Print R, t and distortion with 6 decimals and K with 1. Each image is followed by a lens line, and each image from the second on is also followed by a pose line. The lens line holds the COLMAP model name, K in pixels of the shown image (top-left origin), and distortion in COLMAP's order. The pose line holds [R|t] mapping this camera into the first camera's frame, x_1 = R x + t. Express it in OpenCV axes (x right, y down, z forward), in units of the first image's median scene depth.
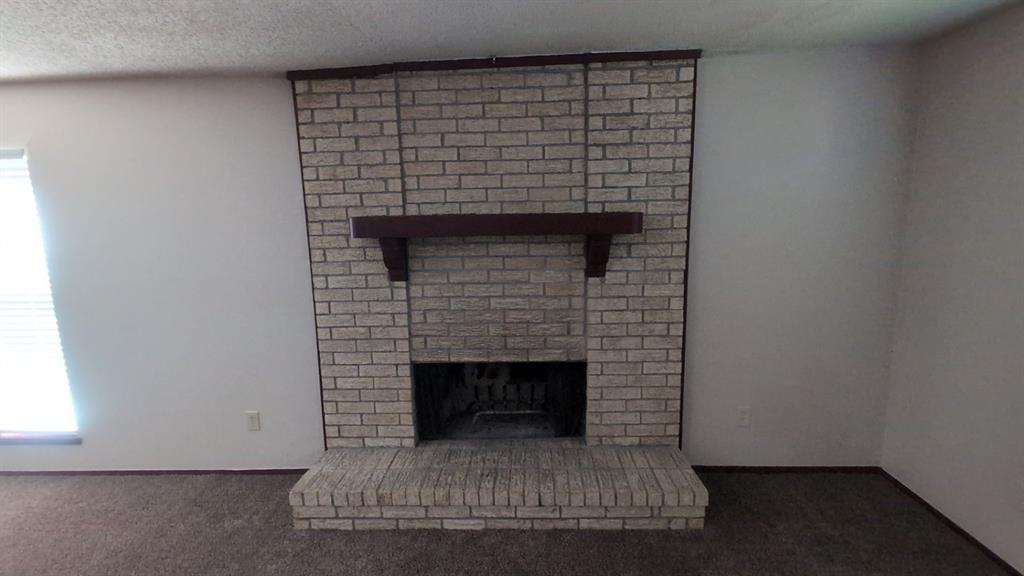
lens RADIAL K [[462.6, 0, 514.9], [0, 462.6, 285.7], [0, 0, 1]] dist [-0.001182, -0.000367]
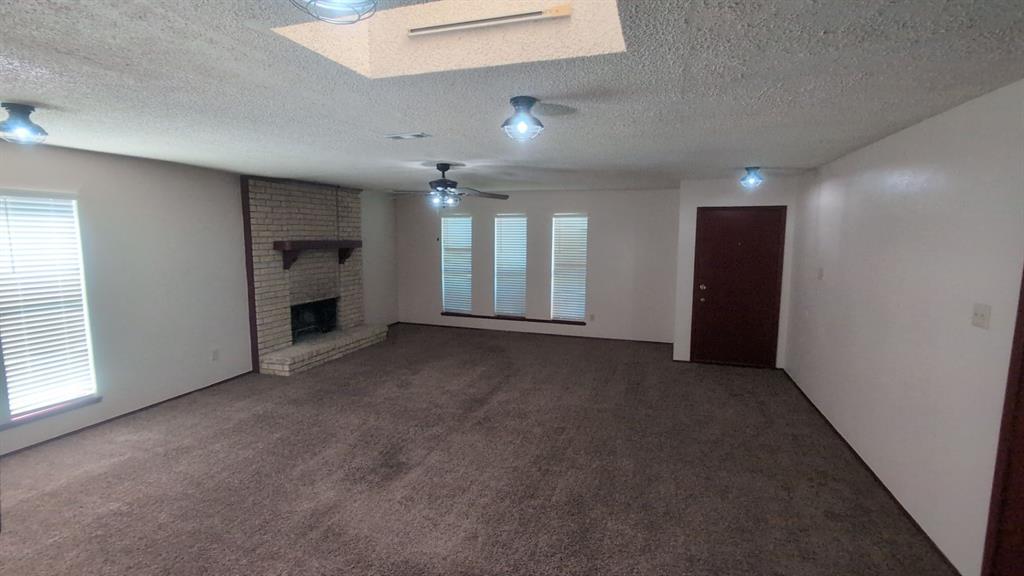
lens RADIAL K [[462.6, 0, 514.9], [0, 462.6, 285.7], [0, 0, 1]] dist [-0.001182, -0.000367]
pose [[0.262009, -0.085859, 0.961239, -2.168752], [0.136635, 0.989302, 0.051122, 0.107117], [-0.955344, 0.117944, 0.270937, -0.687528]]
